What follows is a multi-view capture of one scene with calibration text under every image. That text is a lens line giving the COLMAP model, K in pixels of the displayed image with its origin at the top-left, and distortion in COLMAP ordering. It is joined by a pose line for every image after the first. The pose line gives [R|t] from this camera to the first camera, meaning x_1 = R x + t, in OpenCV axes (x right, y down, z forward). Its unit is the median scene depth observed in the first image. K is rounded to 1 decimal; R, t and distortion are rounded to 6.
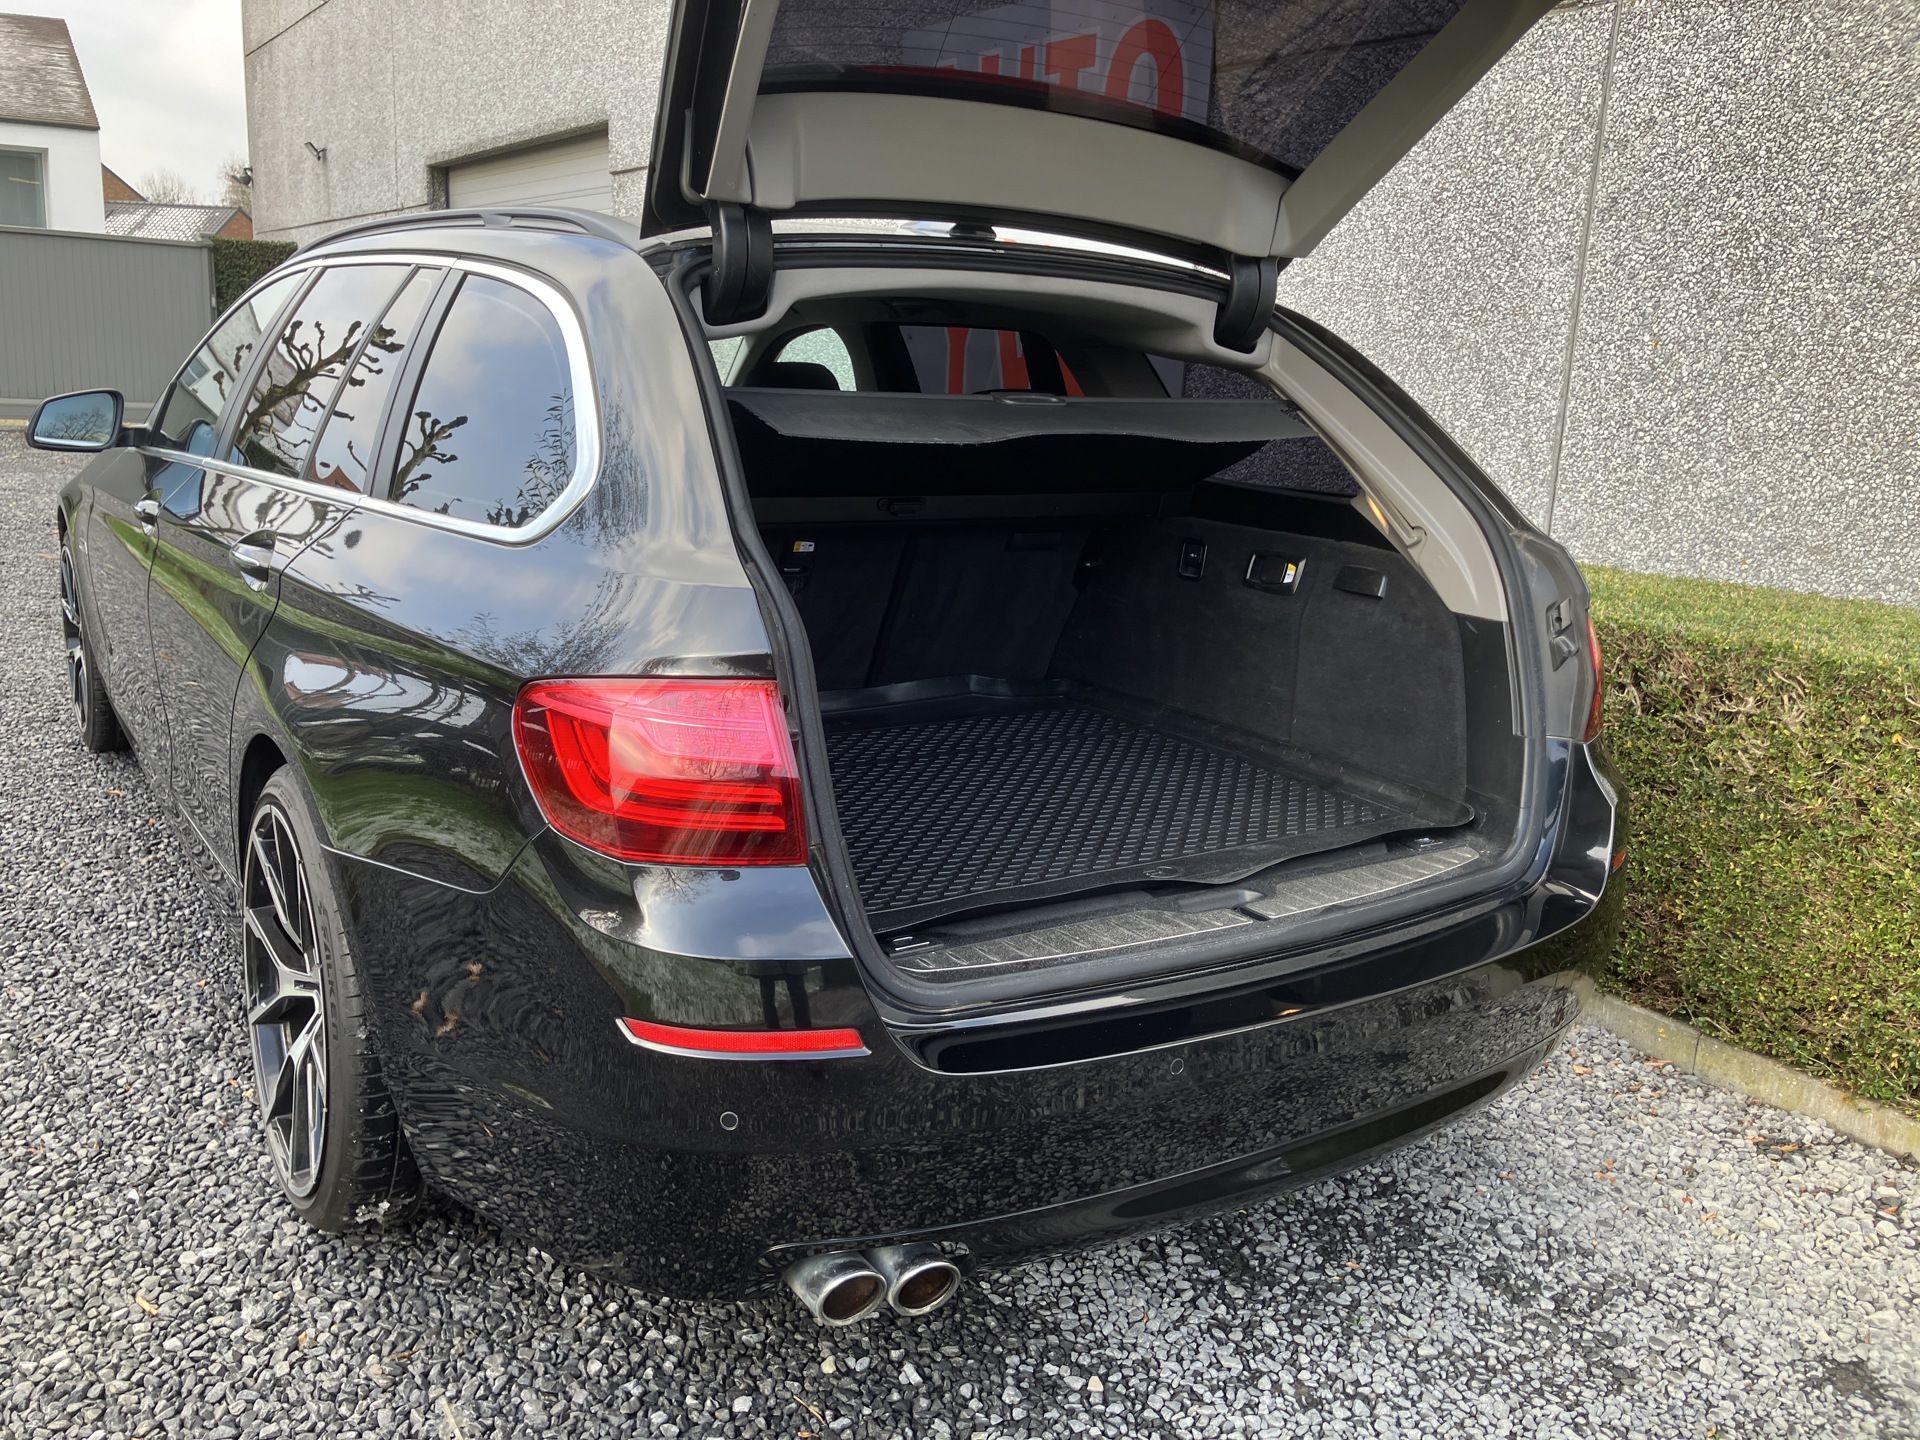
lens RADIAL K [[1582.0, 0, 960.0], [0, 1582.0, 720.0], [0, 0, 1]] dist [0.045750, -0.062264]
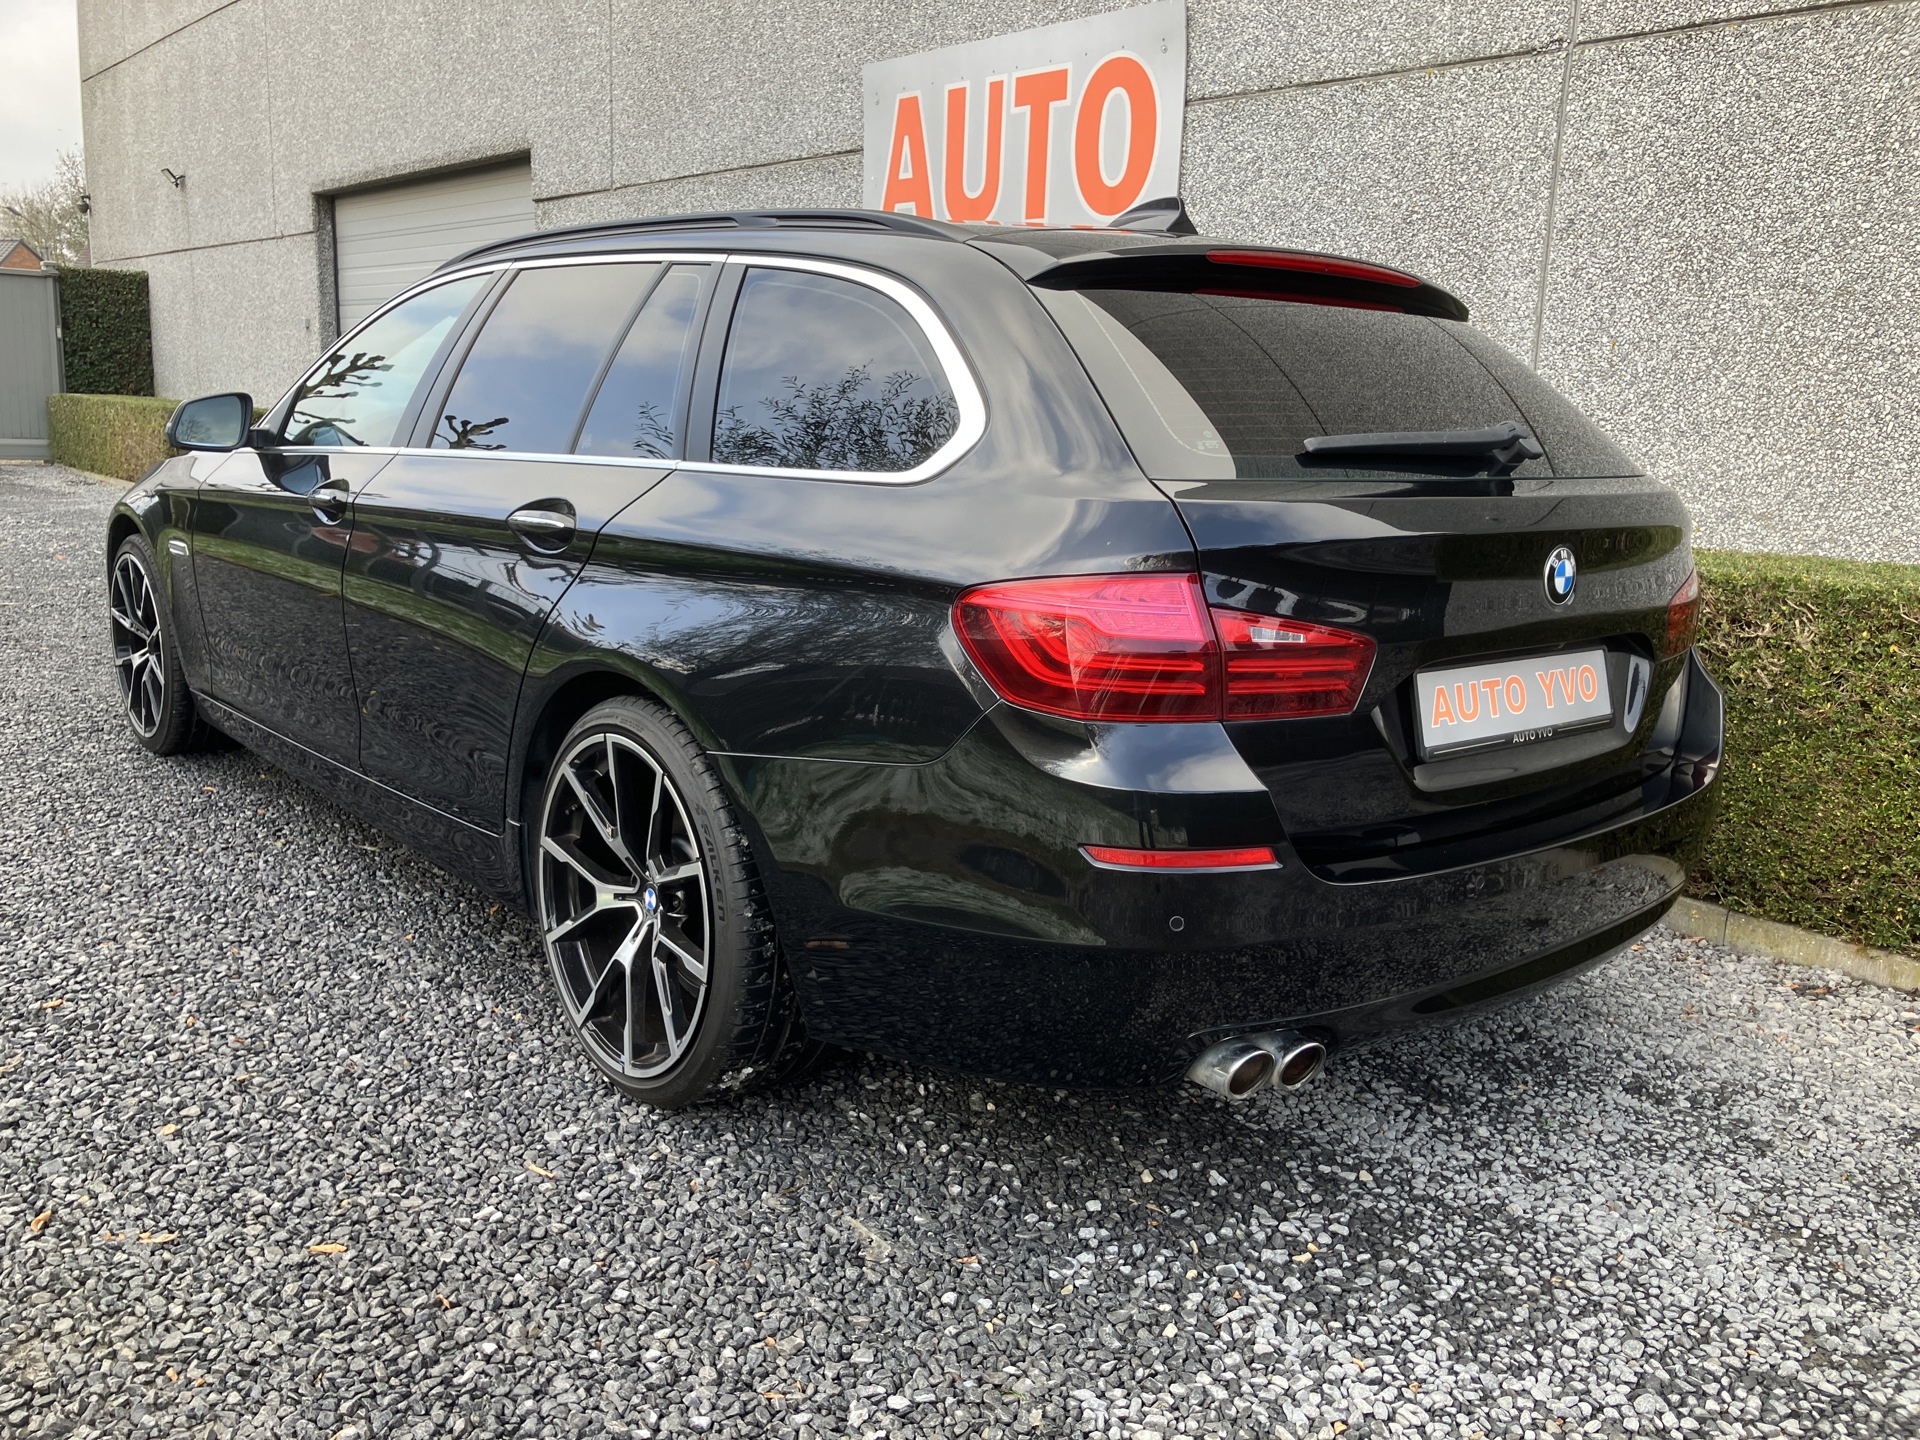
lens RADIAL K [[1572.6, 0, 1013.5], [0, 1572.6, 717.7], [0, 0, 1]] dist [-0.002178, 0.026254]
pose [[0.991690, -0.034469, 0.123946, -0.231573], [0.036663, 0.999208, -0.015462, 0.057282], [-0.123315, 0.019878, 0.992168, -0.116743]]
